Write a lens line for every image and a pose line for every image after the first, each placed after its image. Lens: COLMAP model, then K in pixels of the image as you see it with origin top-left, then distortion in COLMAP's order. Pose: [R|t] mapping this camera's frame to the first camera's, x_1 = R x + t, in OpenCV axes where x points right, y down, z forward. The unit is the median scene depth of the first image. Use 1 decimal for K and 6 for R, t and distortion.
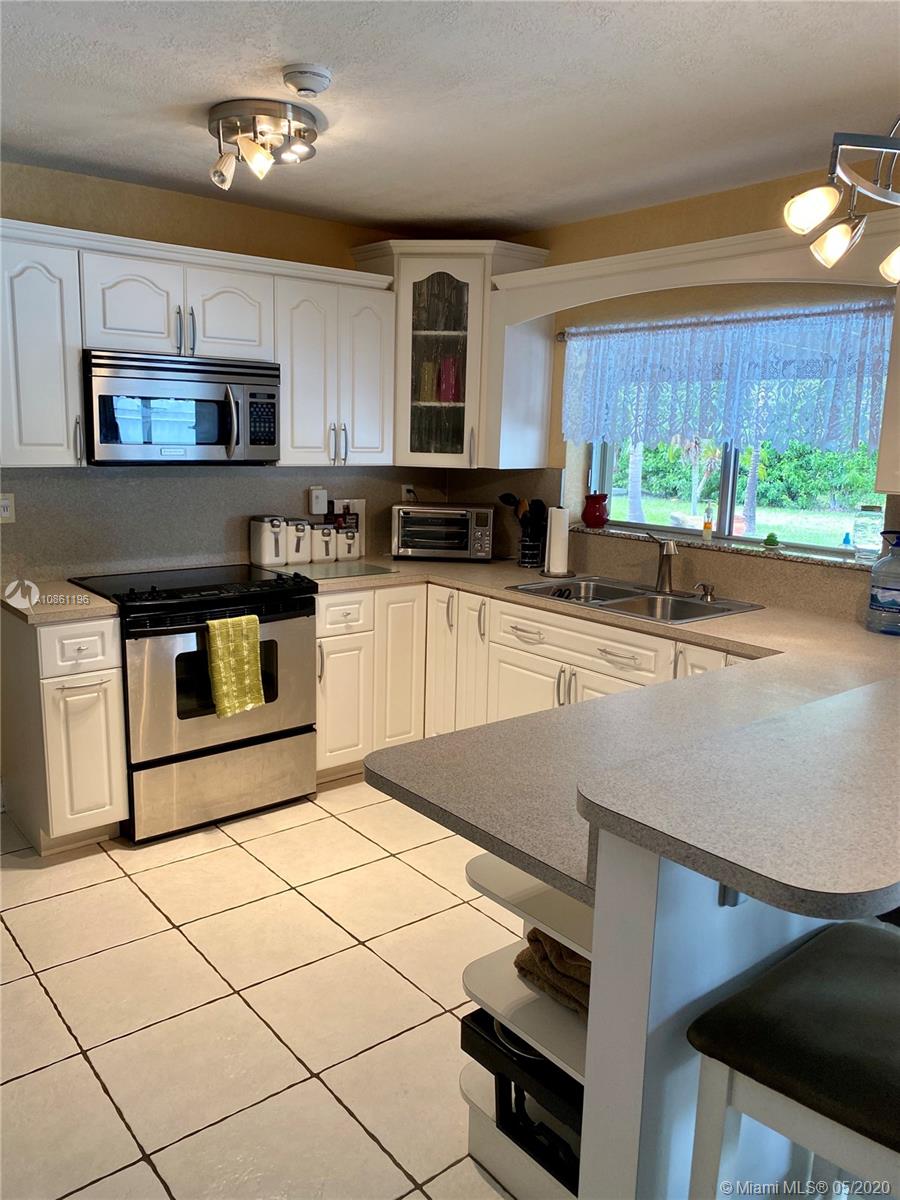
lens RADIAL K [[905.3, 0, 442.7], [0, 905.3, 598.3], [0, 0, 1]] dist [0.047658, -0.191650]
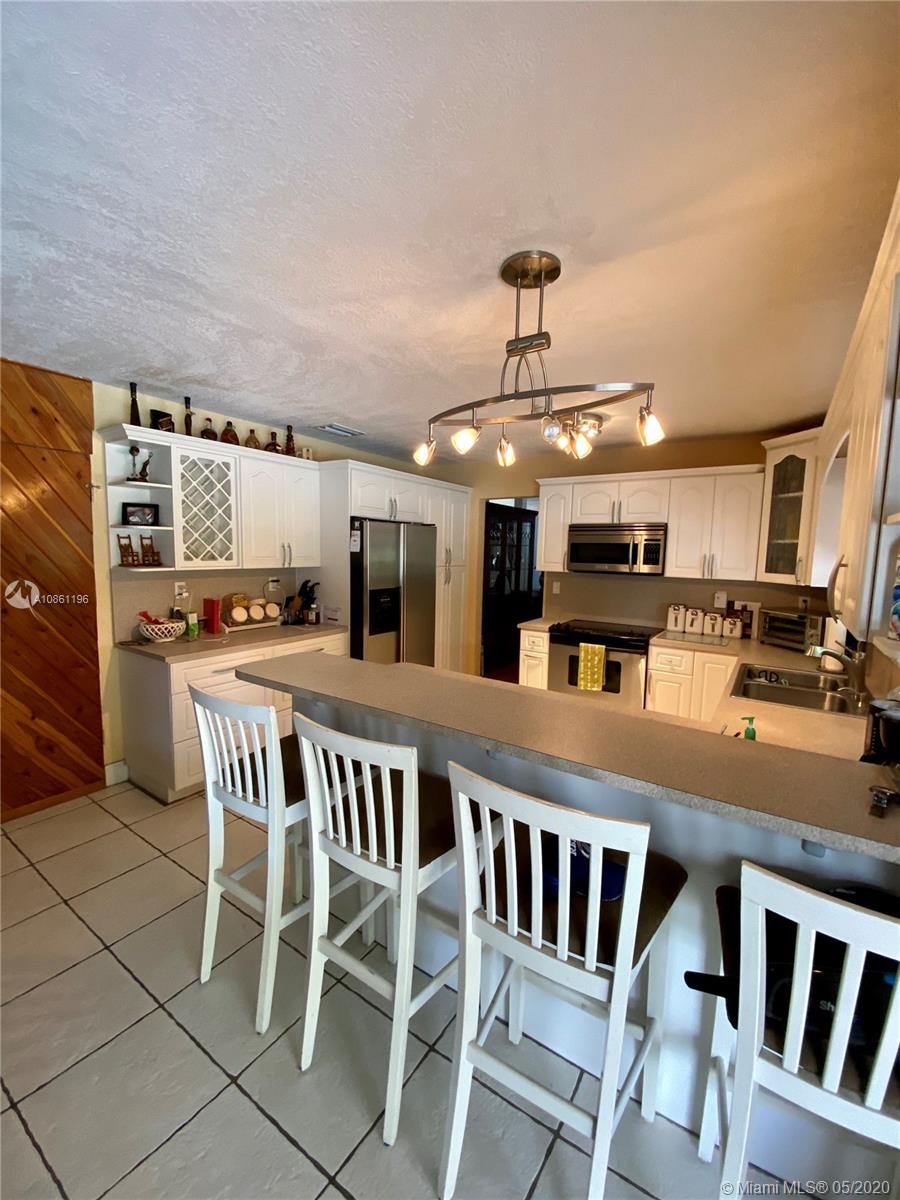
lens RADIAL K [[478.3, 0, 450.0], [0, 478.3, 600.0], [0, 0, 1]] dist [0.001891, -0.000017]
pose [[0.306463, 0.085285, -0.948054, 0.585341], [-0.191058, 0.981221, 0.026508, -0.037336], [0.932511, 0.173010, 0.317002, 0.263081]]
